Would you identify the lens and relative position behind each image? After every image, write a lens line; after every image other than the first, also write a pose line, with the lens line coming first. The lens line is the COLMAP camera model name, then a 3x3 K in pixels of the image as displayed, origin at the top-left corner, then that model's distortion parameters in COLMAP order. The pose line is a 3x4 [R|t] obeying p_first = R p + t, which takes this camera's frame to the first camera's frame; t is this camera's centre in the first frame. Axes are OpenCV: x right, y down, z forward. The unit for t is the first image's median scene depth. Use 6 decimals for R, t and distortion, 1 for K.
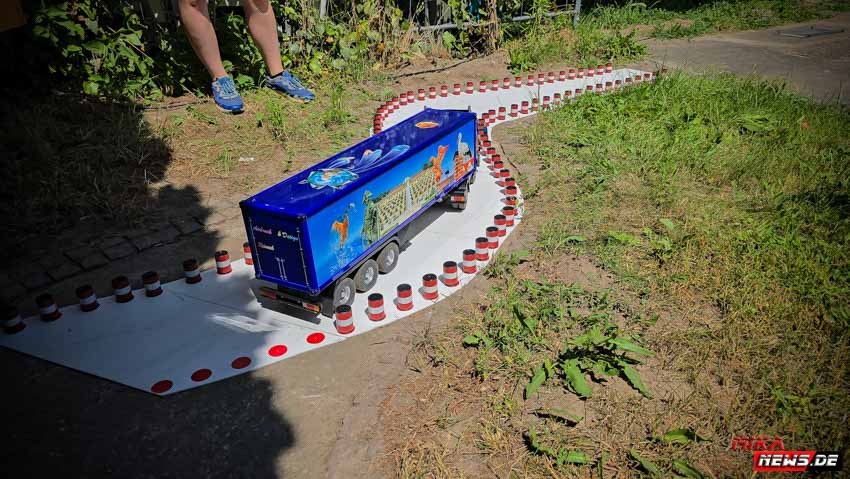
lens RADIAL K [[572.2, 0, 428.8], [0, 572.2, 237.8], [0, 0, 1]] dist [0.050143, -0.061916]
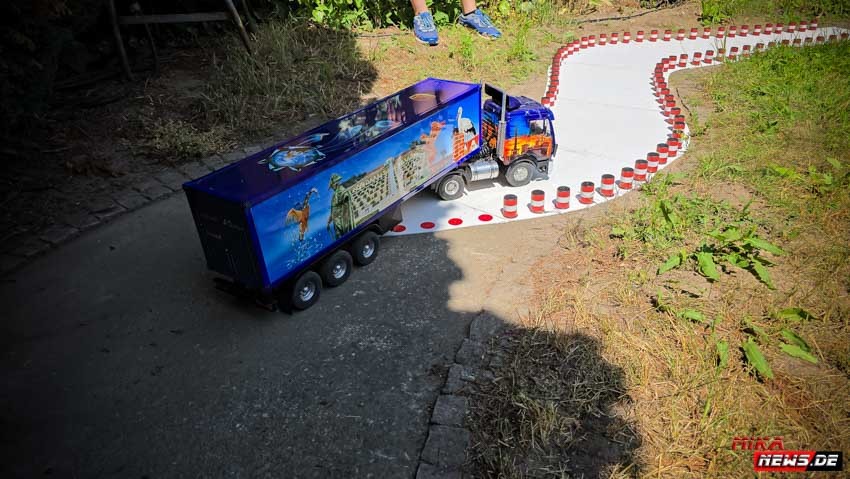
lens RADIAL K [[572.2, 0, 428.8], [0, 572.2, 237.8], [0, 0, 1]] dist [0.050143, -0.061916]
pose [[0.956639, 0.146318, -0.251859, 0.001286], [-0.130054, 0.988262, 0.080146, 0.080568], [0.260630, -0.043915, 0.964440, -0.127823]]
